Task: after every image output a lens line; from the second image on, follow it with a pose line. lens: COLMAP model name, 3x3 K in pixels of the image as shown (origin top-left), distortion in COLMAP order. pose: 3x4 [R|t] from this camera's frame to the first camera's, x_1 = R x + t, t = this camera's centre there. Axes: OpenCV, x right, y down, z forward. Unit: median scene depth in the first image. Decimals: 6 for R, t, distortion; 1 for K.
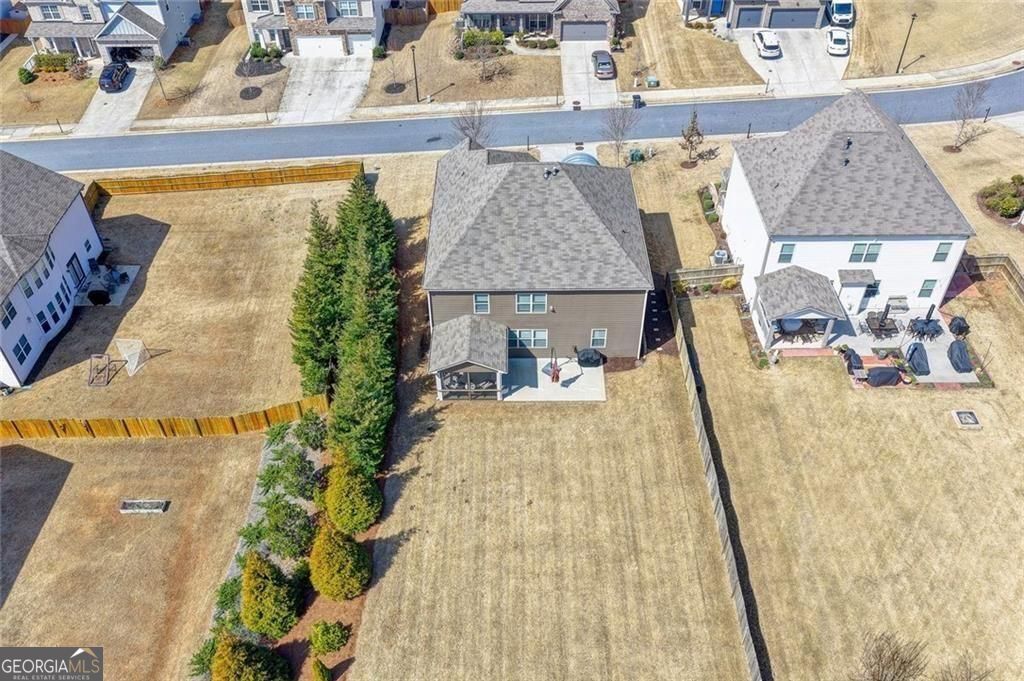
lens RADIAL K [[848.2, 0, 515.3], [0, 848.2, 346.5], [0, 0, 1]] dist [-0.015685, 0.044354]
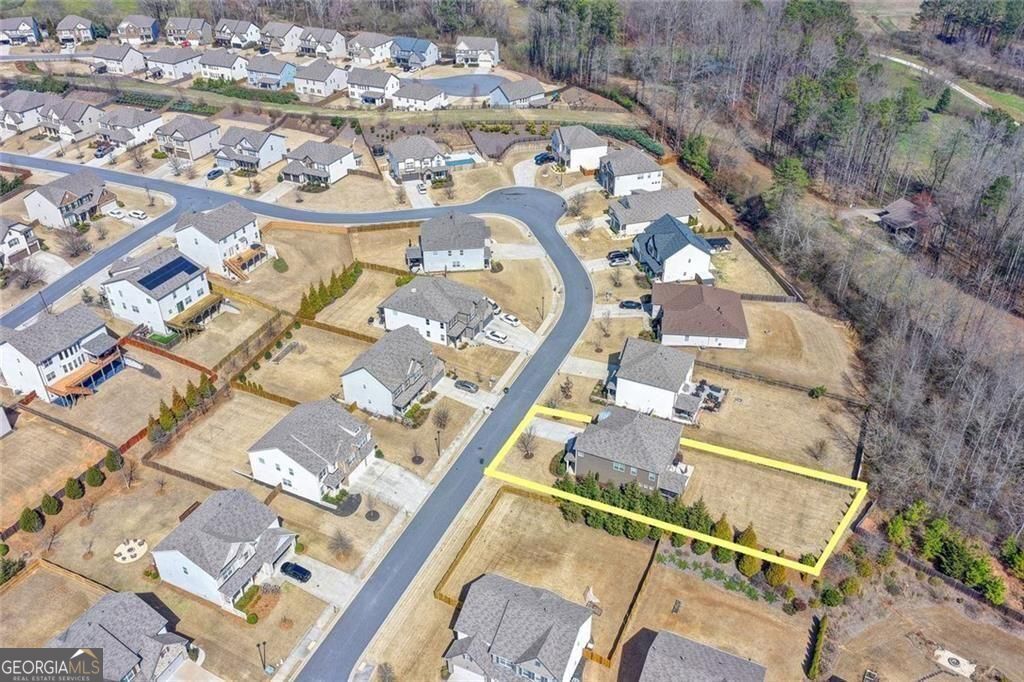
lens RADIAL K [[848.2, 0, 515.3], [0, 848.2, 347.0], [0, 0, 1]] dist [-0.015685, 0.044354]
pose [[0.427784, -0.494478, 0.756632, -2.010375], [0.609376, 0.776025, 0.162623, -1.030637], [-0.667579, 0.391506, 0.633294, -0.527903]]
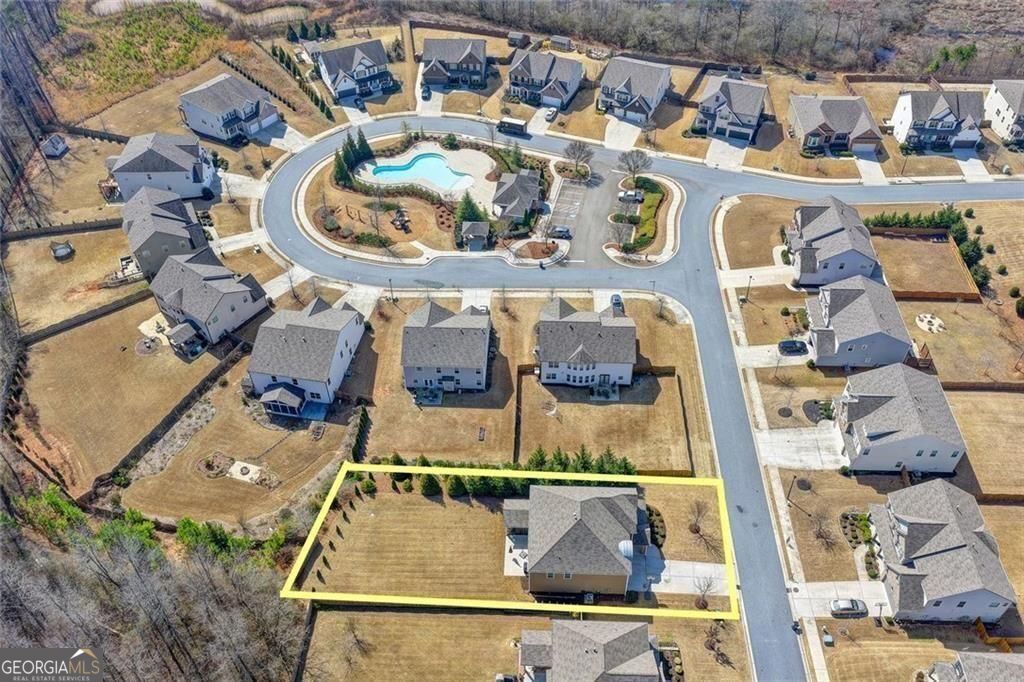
lens RADIAL K [[848.2, 0, 515.3], [0, 848.2, 347.0], [0, 0, 1]] dist [-0.015685, 0.044354]
pose [[-0.044180, 0.720205, -0.692353, 1.194622], [-0.668004, 0.494020, 0.556520, -1.471537], [0.742845, 0.487082, 0.459274, -0.312714]]
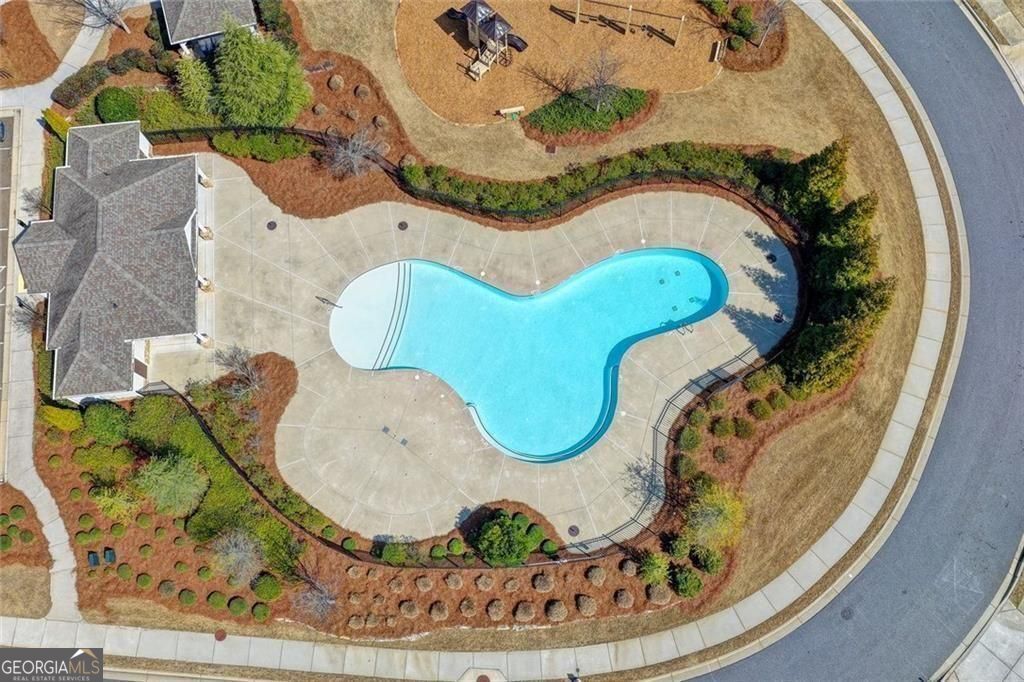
lens RADIAL K [[848.2, 0, 515.3], [0, 848.2, 347.0], [0, 0, 1]] dist [-0.015685, 0.044354]
pose [[-0.279874, -0.916051, 0.287265, -2.130367], [0.656514, 0.035701, 0.753469, -0.272250], [-0.700471, 0.399470, 0.591408, 0.171890]]
